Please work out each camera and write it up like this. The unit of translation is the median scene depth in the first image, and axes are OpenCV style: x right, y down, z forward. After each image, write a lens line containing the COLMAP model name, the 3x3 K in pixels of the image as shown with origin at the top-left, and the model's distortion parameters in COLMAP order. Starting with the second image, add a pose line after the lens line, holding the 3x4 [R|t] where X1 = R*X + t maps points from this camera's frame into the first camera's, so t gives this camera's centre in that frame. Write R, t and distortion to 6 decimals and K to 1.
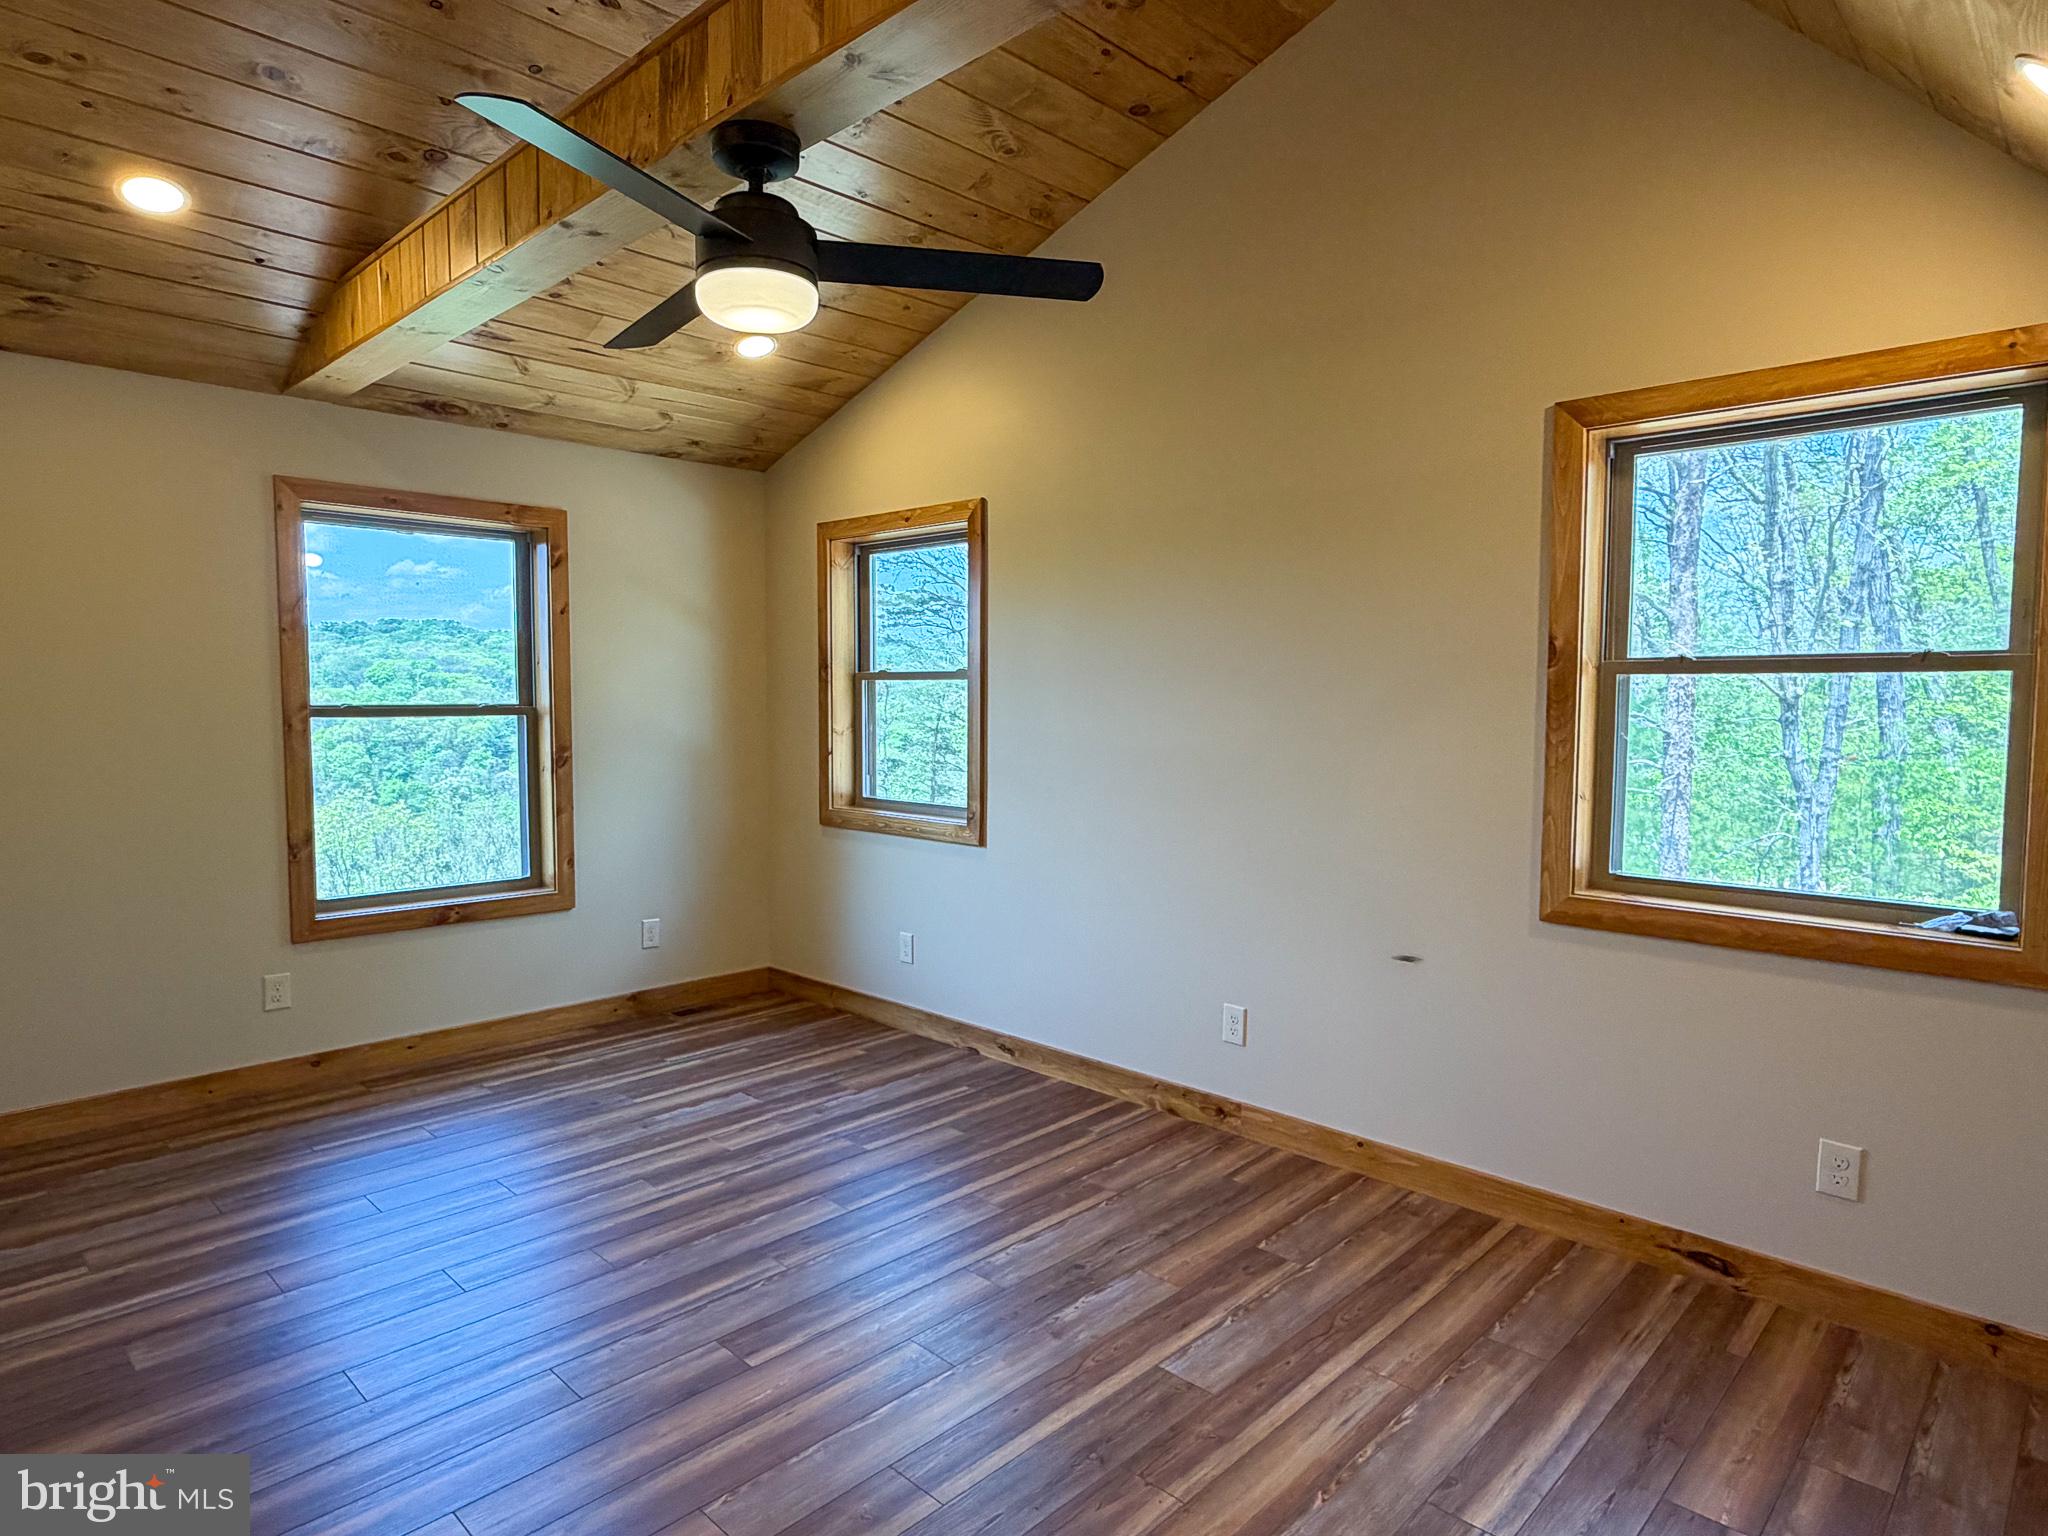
lens RADIAL K [[1166.1, 0, 1009.9], [0, 1166.1, 769.0], [0, 0, 1]] dist [-0.001277, 0.000939]
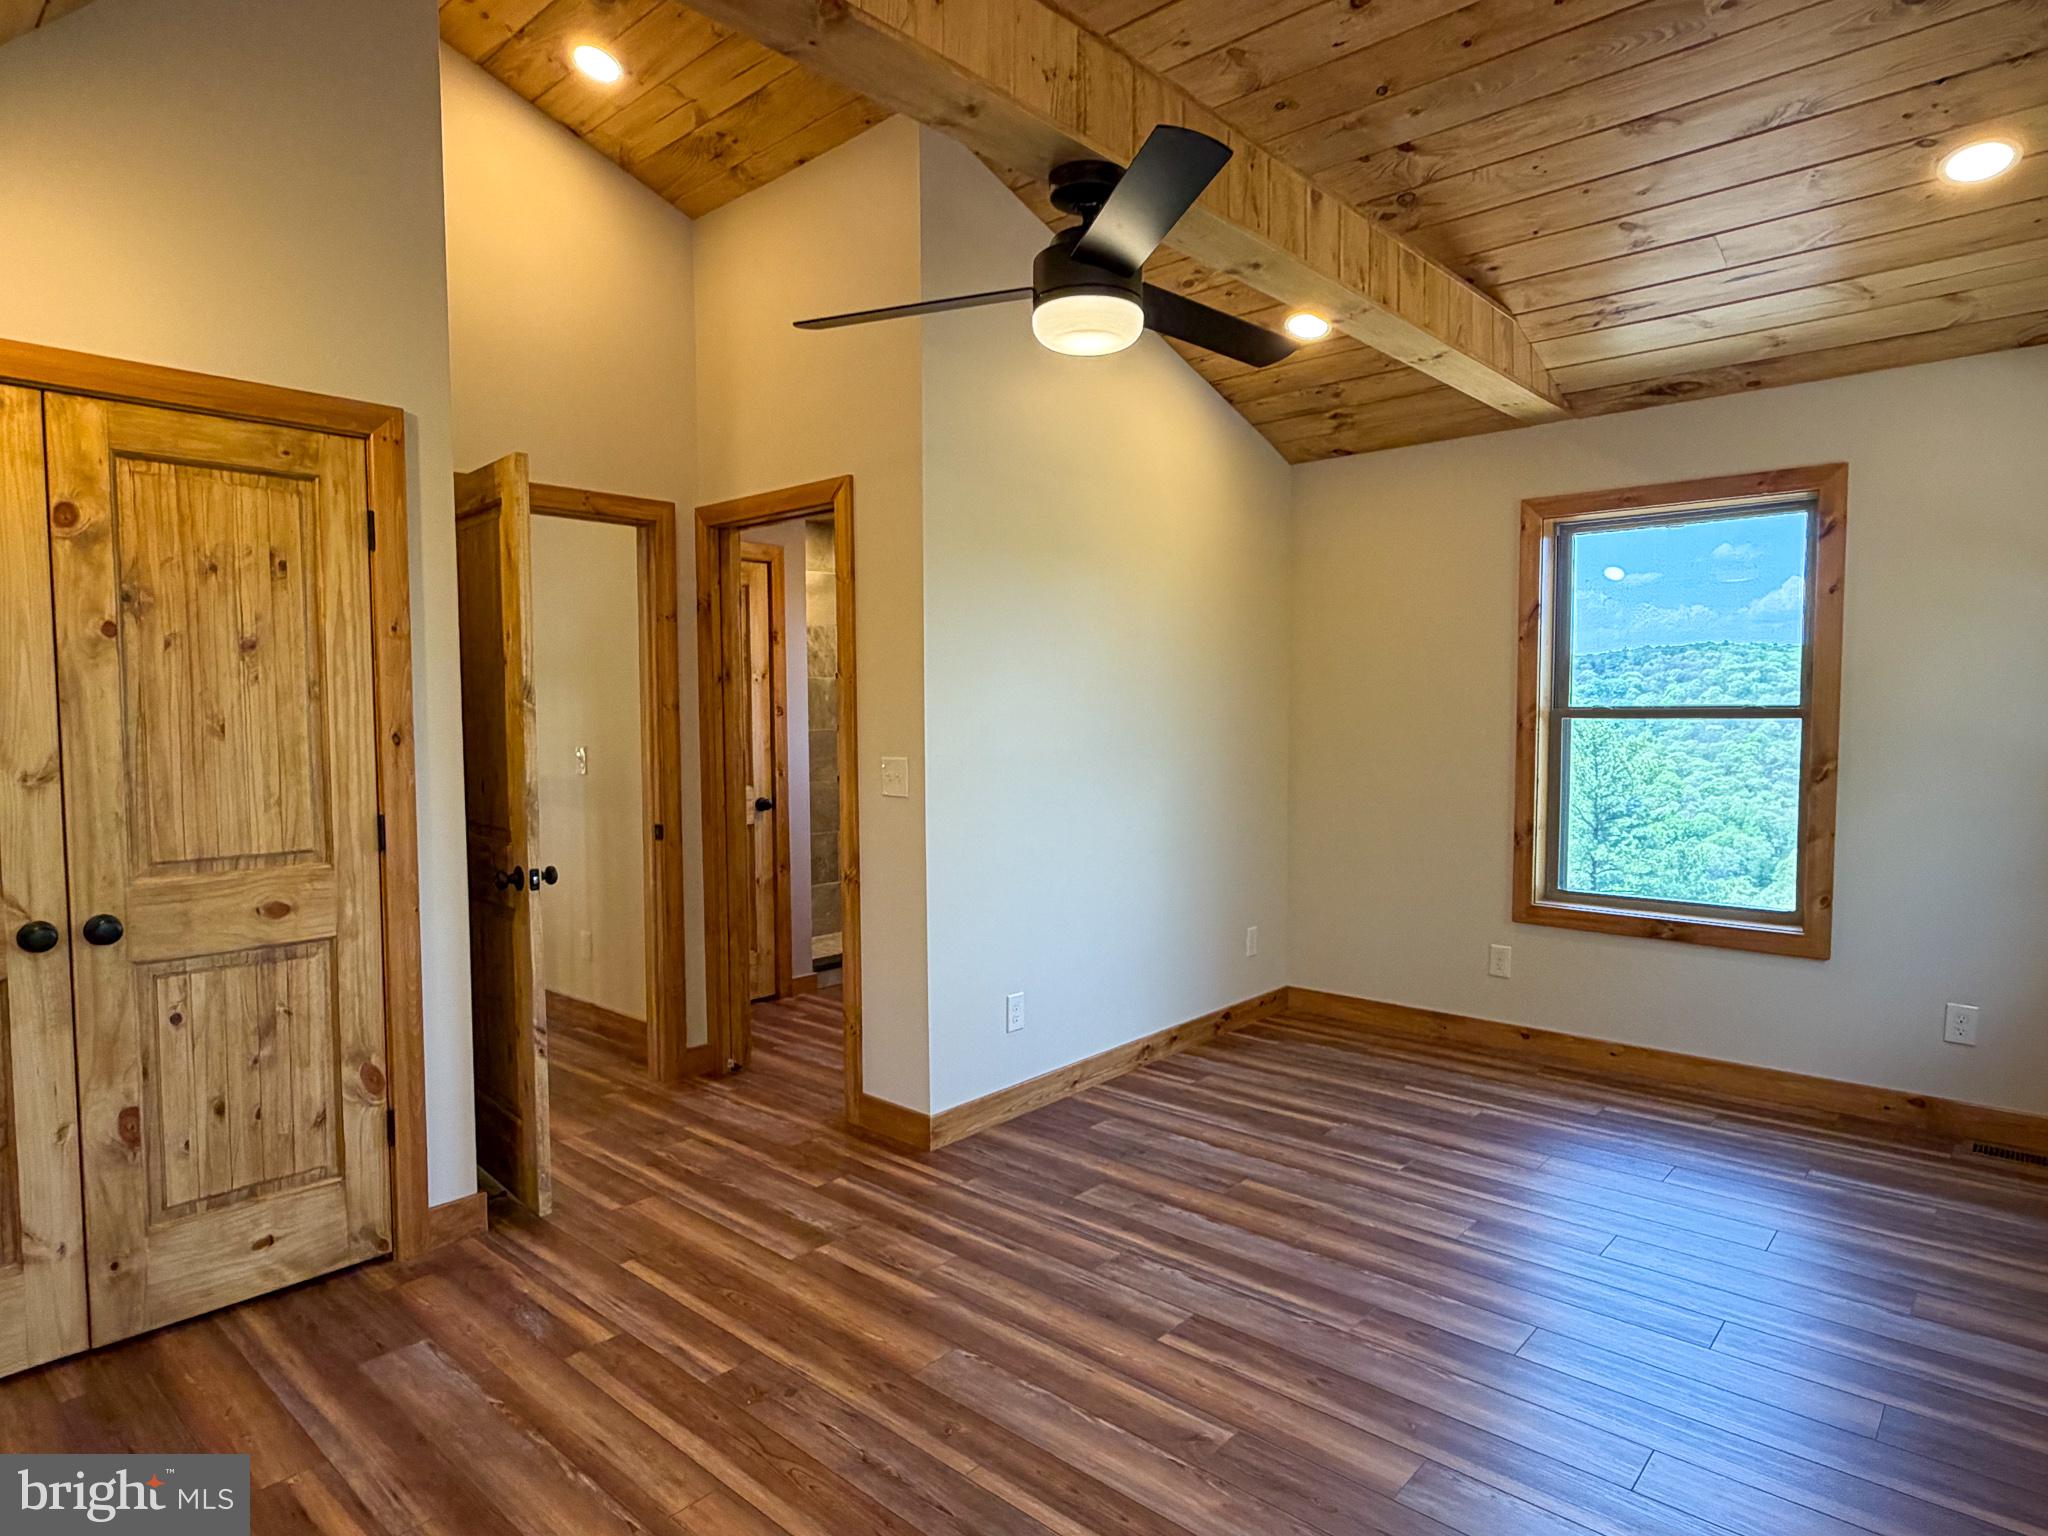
lens RADIAL K [[1166.1, 0, 1029.3], [0, 1166.1, 772.9], [0, 0, 1]] dist [-0.001277, 0.000939]
pose [[0.043842, 0.052282, -0.997670, 0.501159], [-0.056014, 0.997187, 0.049795, -0.022189], [0.997467, 0.053701, 0.046647, 0.520466]]
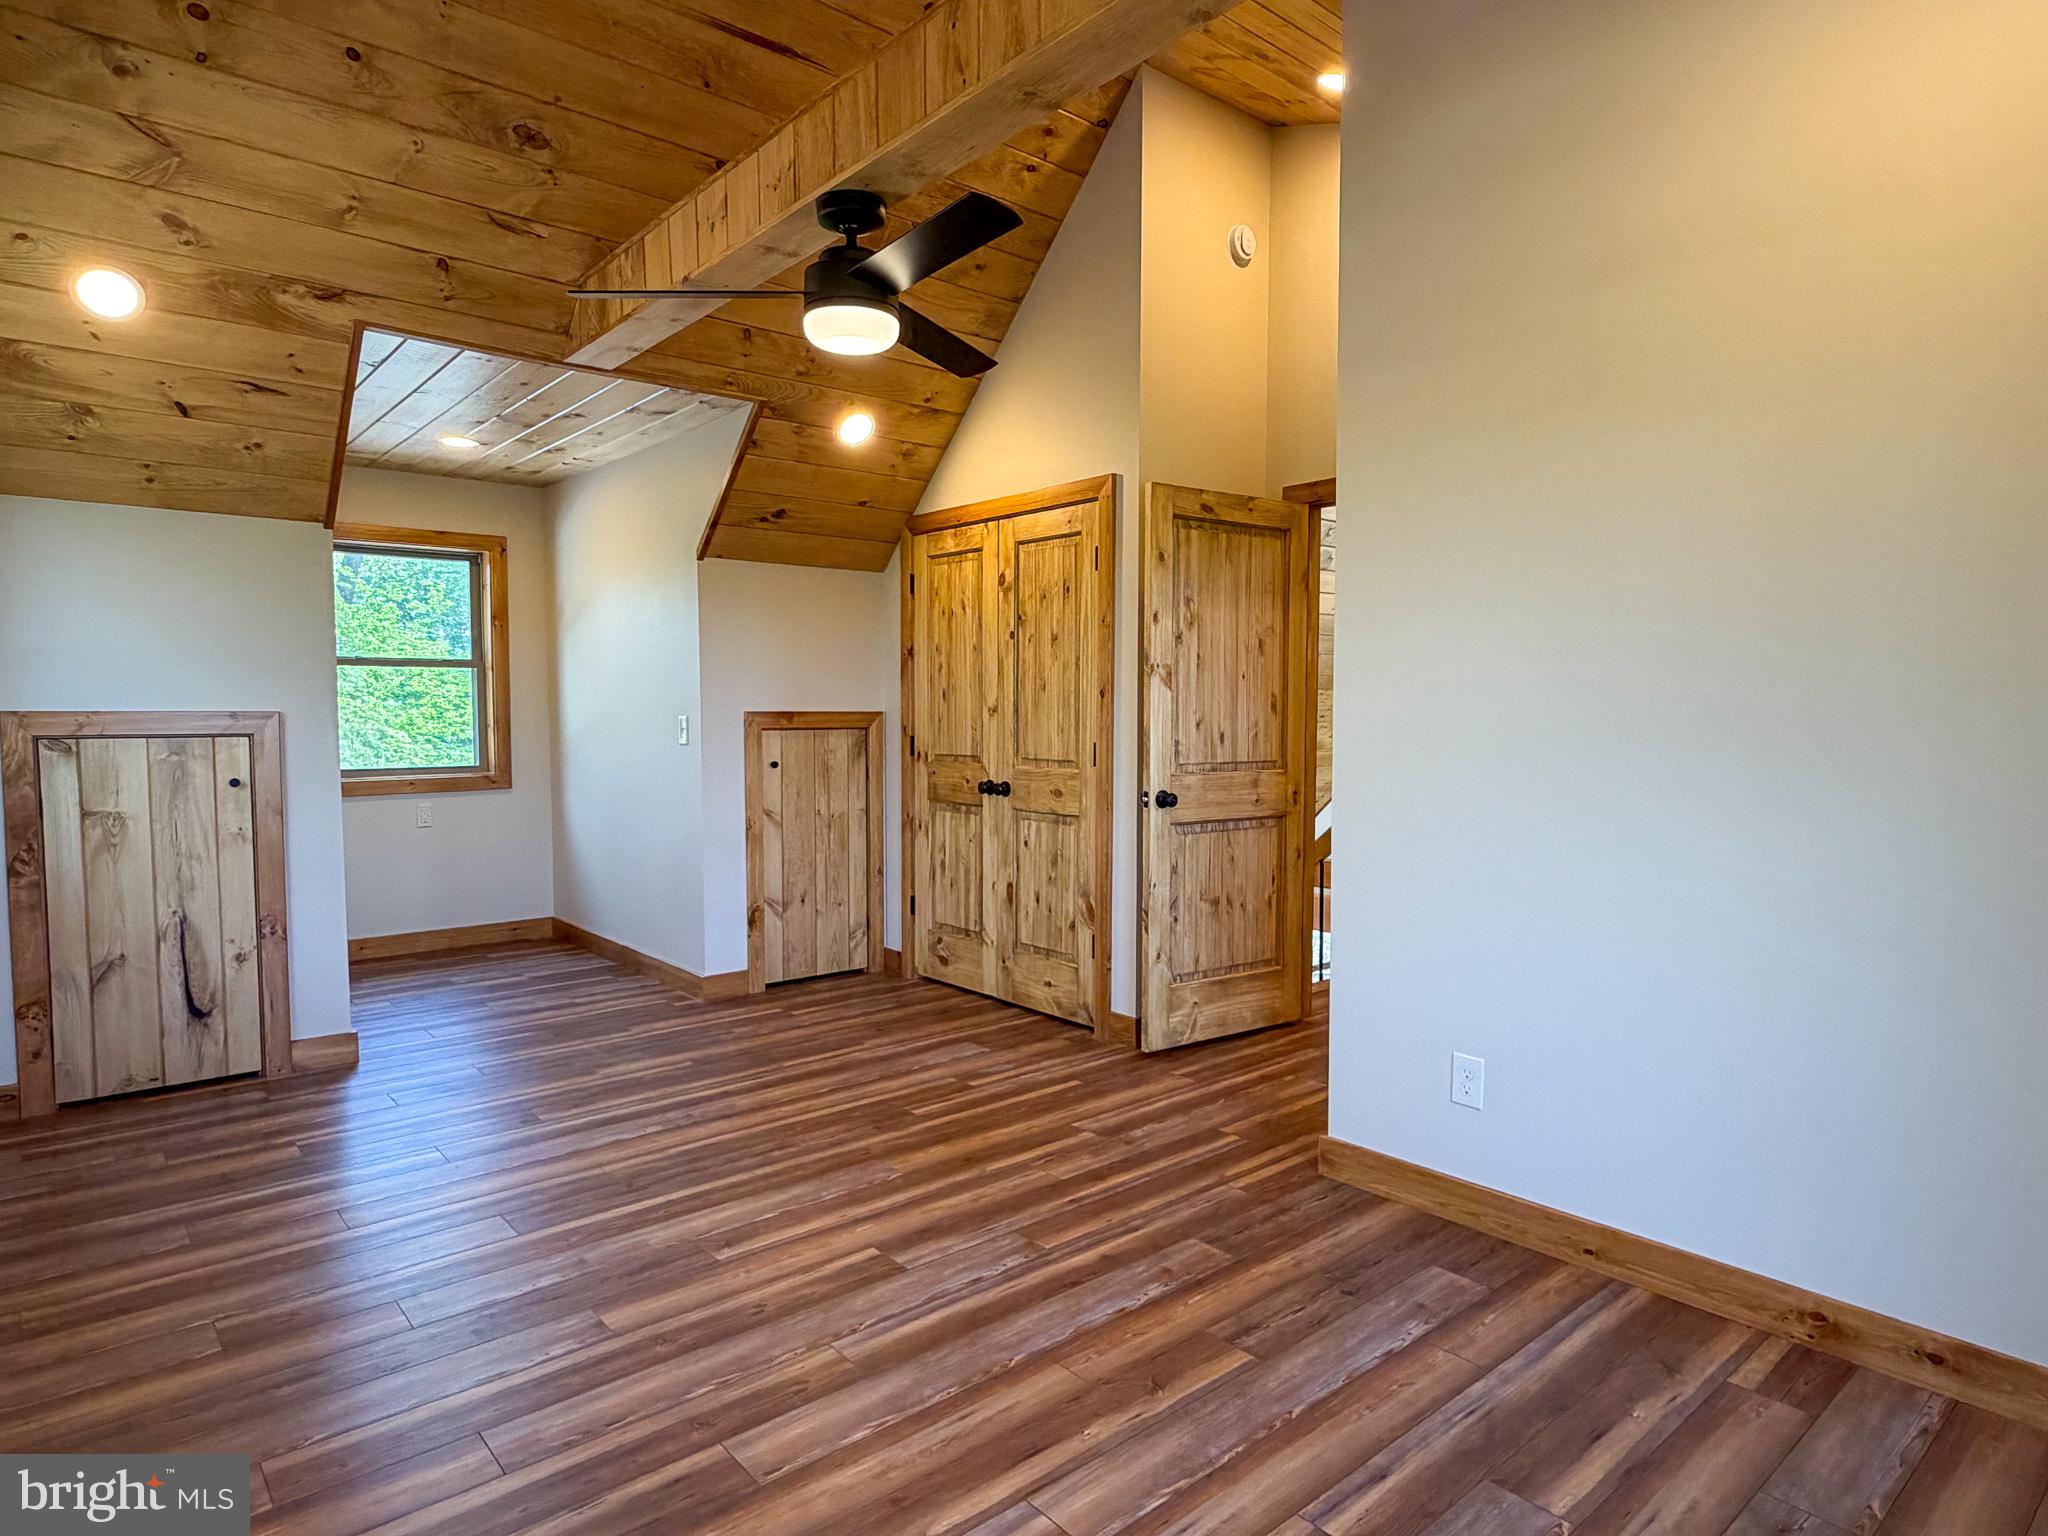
lens RADIAL K [[1166.1, 0, 1006.9], [0, 1166.1, 776.4], [0, 0, 1]] dist [-0.001277, 0.000939]
pose [[-0.995282, -0.010849, 0.096414, -0.288041], [0.000816, 0.992757, 0.120134, -0.040666], [-0.097019, 0.119646, -0.988065, 1.300226]]
